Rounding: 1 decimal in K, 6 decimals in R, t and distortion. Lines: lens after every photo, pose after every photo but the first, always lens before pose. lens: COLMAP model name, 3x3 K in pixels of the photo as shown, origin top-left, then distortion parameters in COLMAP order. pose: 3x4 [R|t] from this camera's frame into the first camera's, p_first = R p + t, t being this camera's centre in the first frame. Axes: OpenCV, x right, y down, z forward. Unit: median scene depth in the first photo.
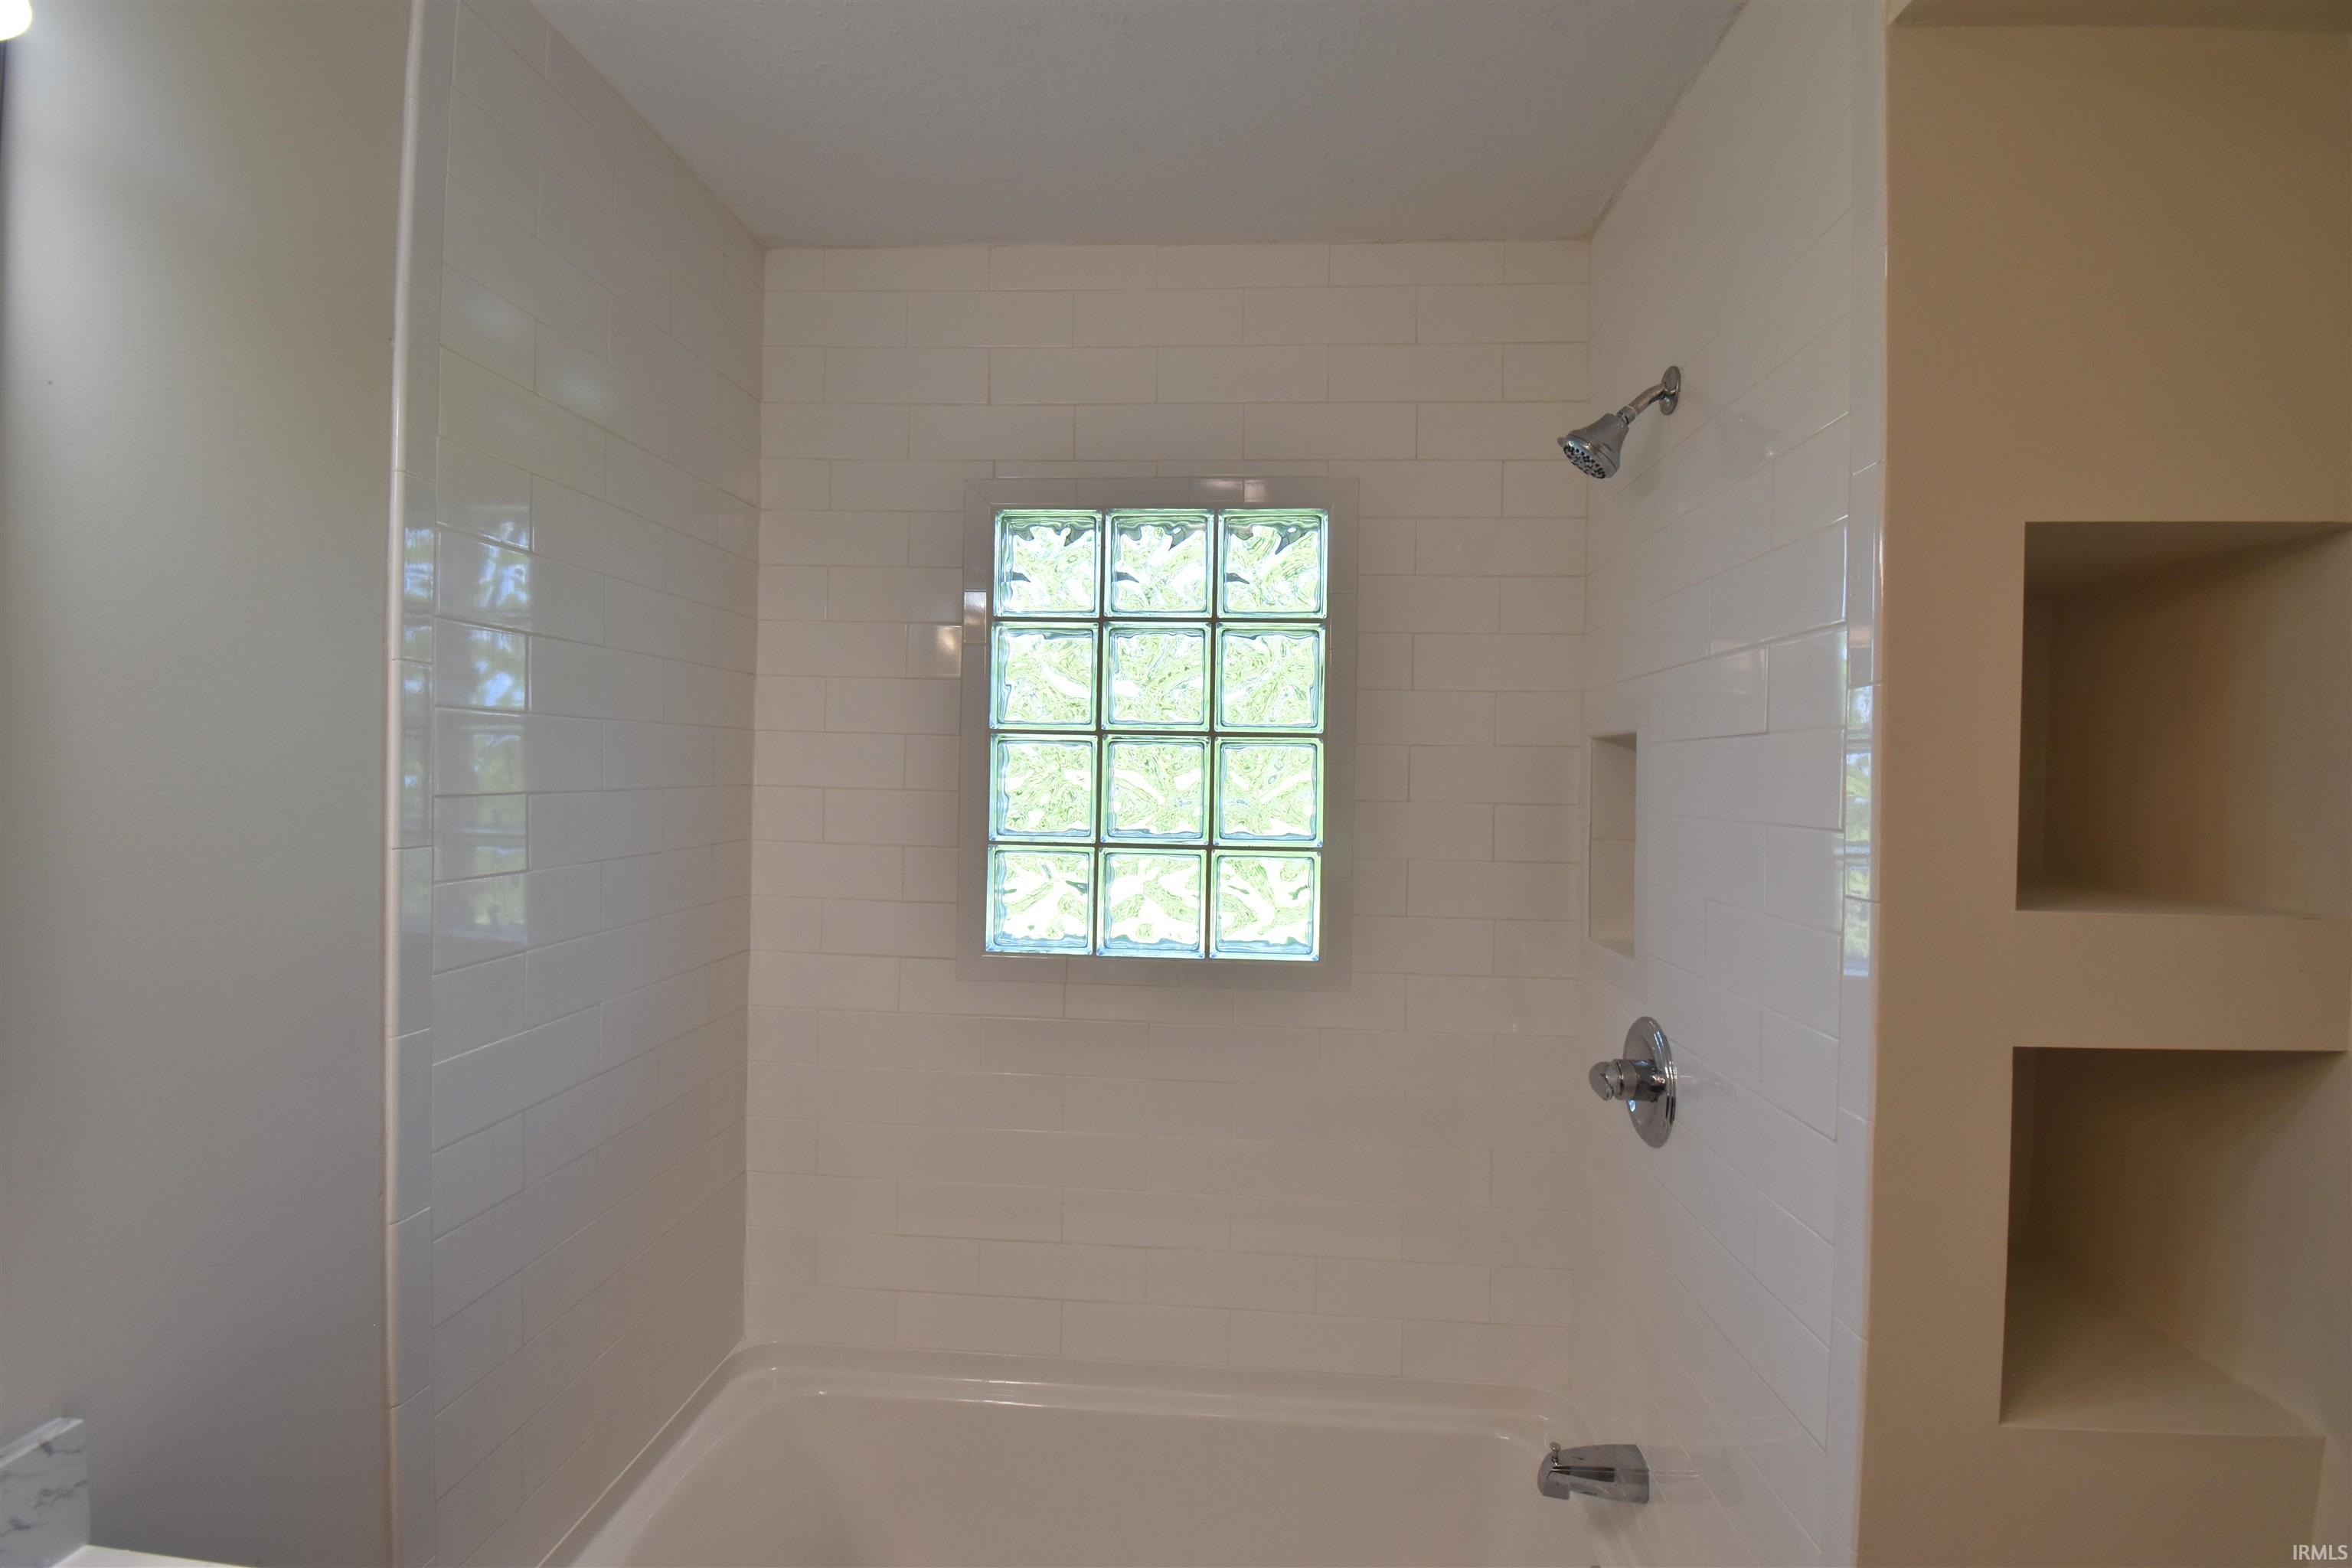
lens RADIAL K [[1052.2, 0, 1176.0], [0, 1052.2, 784.0], [0, 0, 1]] dist [0.021144, -0.029587]
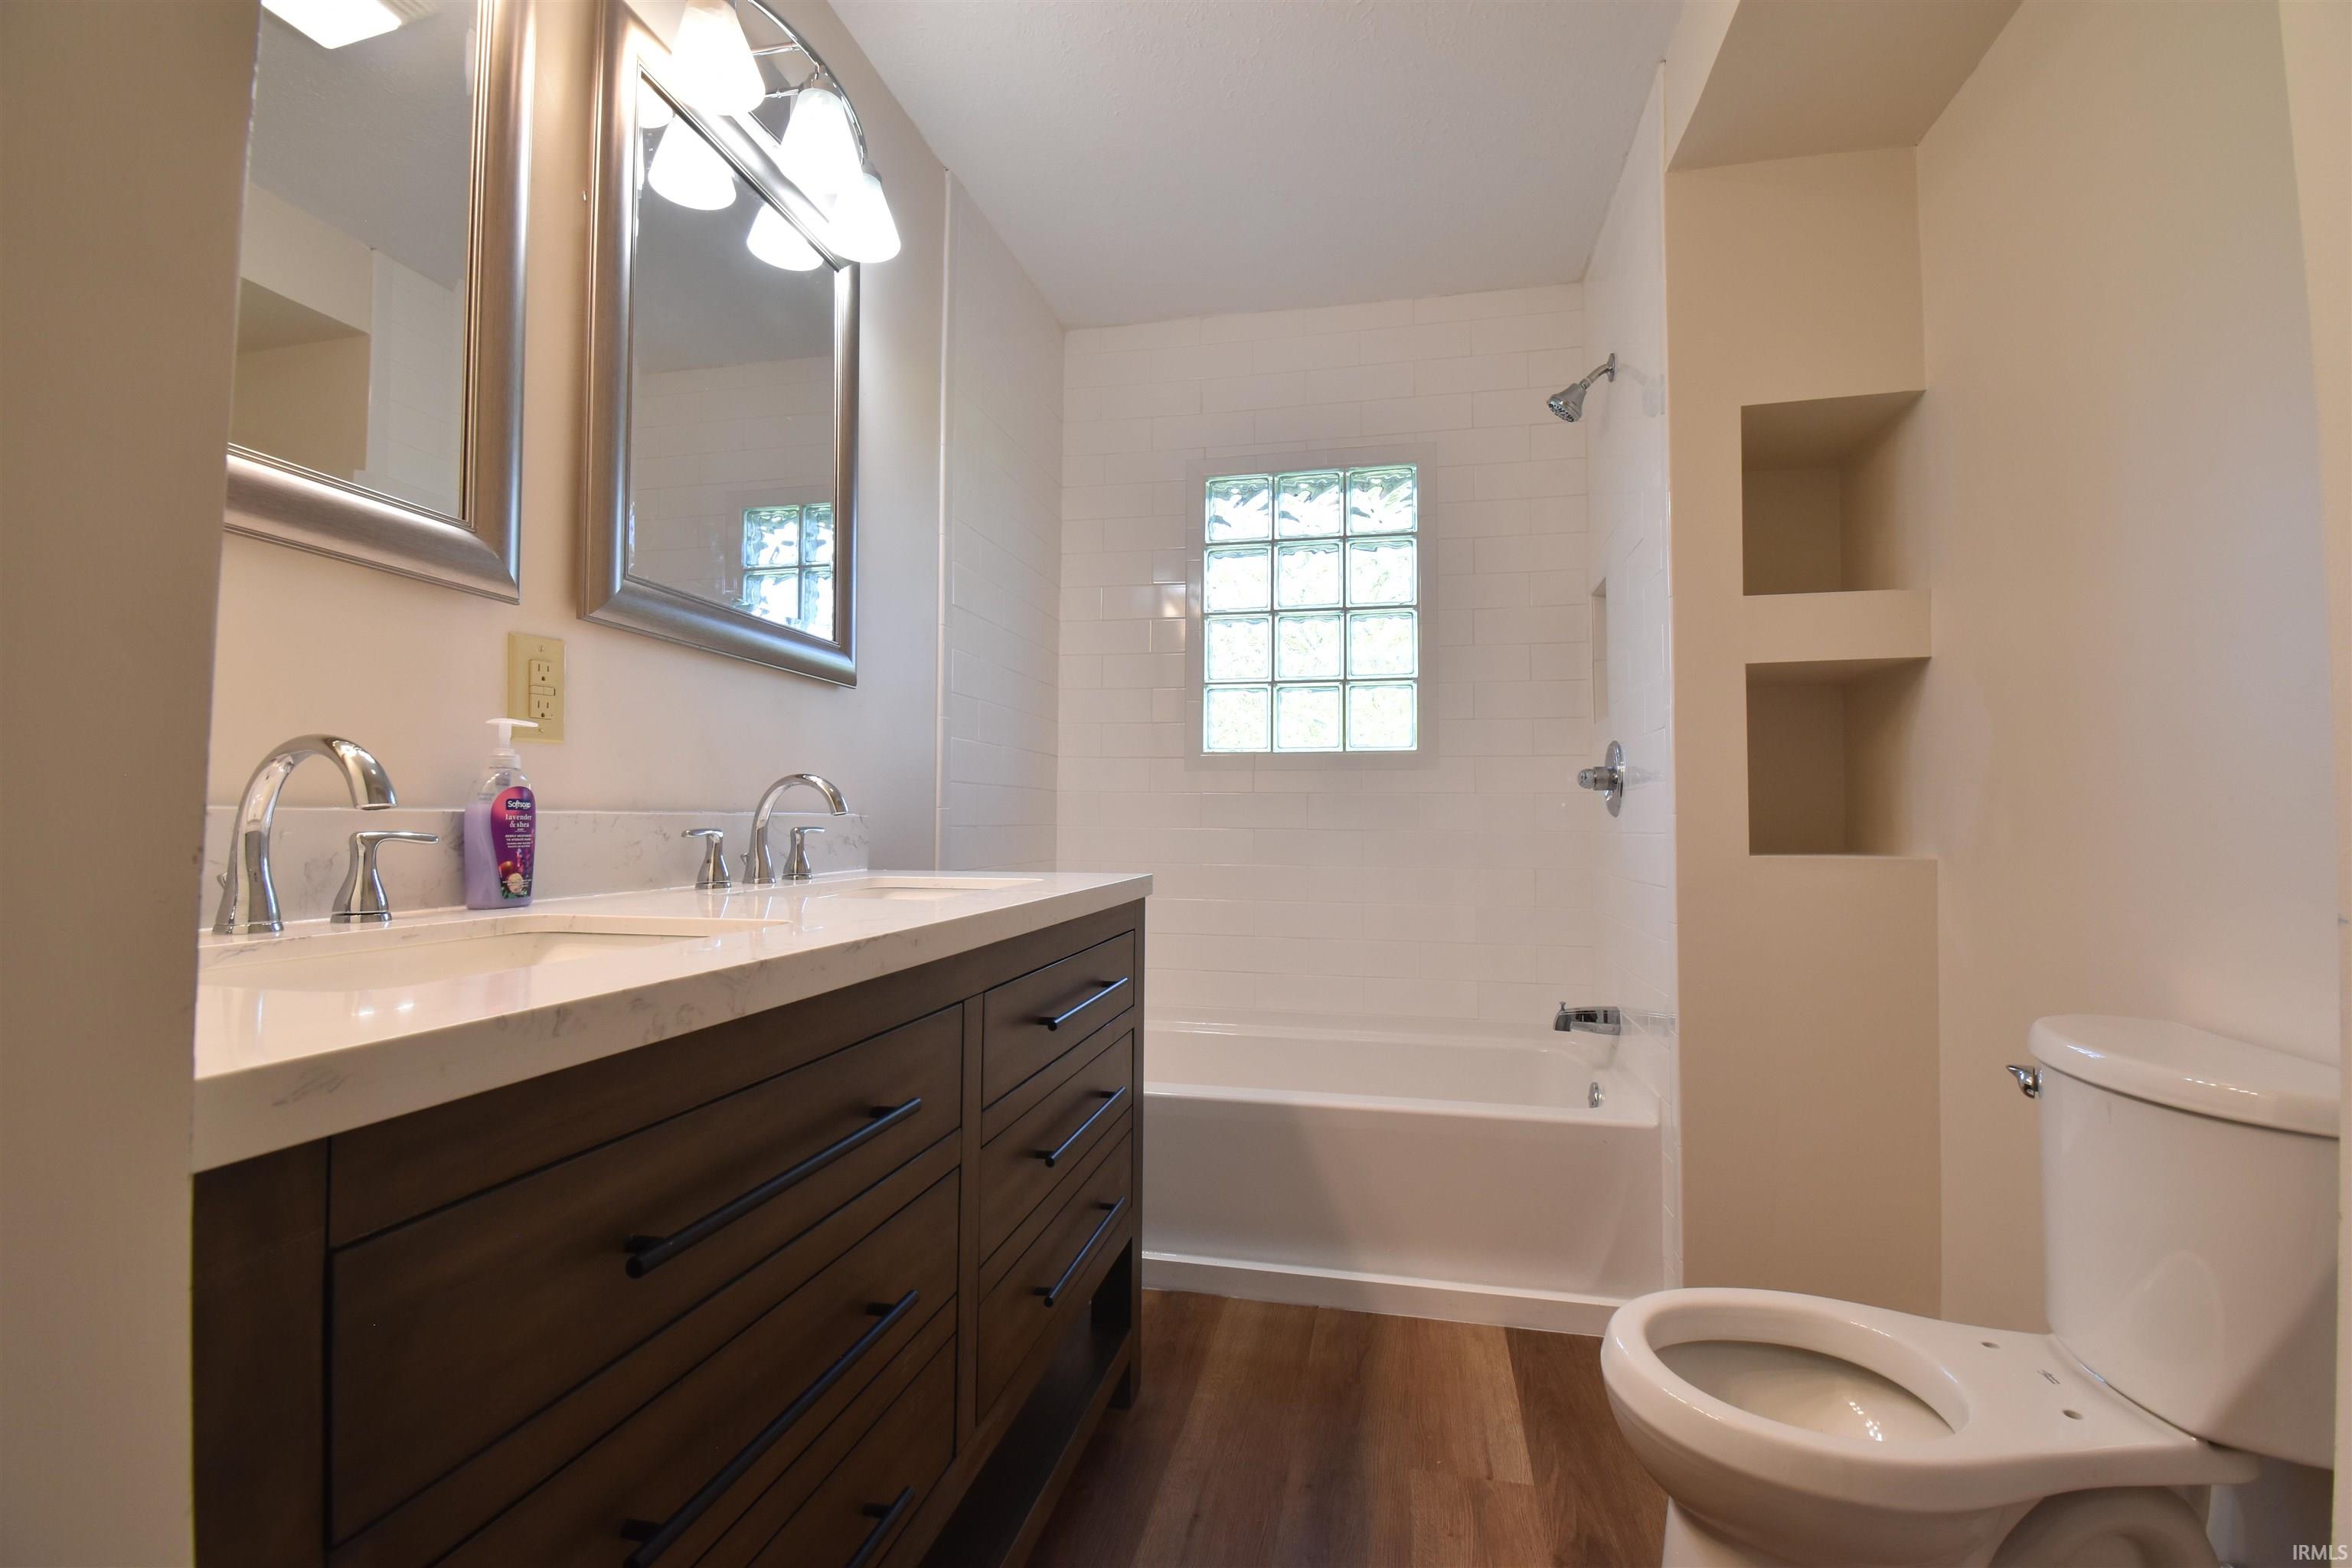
lens RADIAL K [[1052.2, 0, 1176.0], [0, 1052.2, 784.0], [0, 0, 1]] dist [0.021144, -0.029587]
pose [[0.990071, -0.018448, -0.139353, -0.000448], [0.011127, 0.998526, -0.053131, 0.292121], [0.140127, 0.051053, 0.988816, -0.574084]]
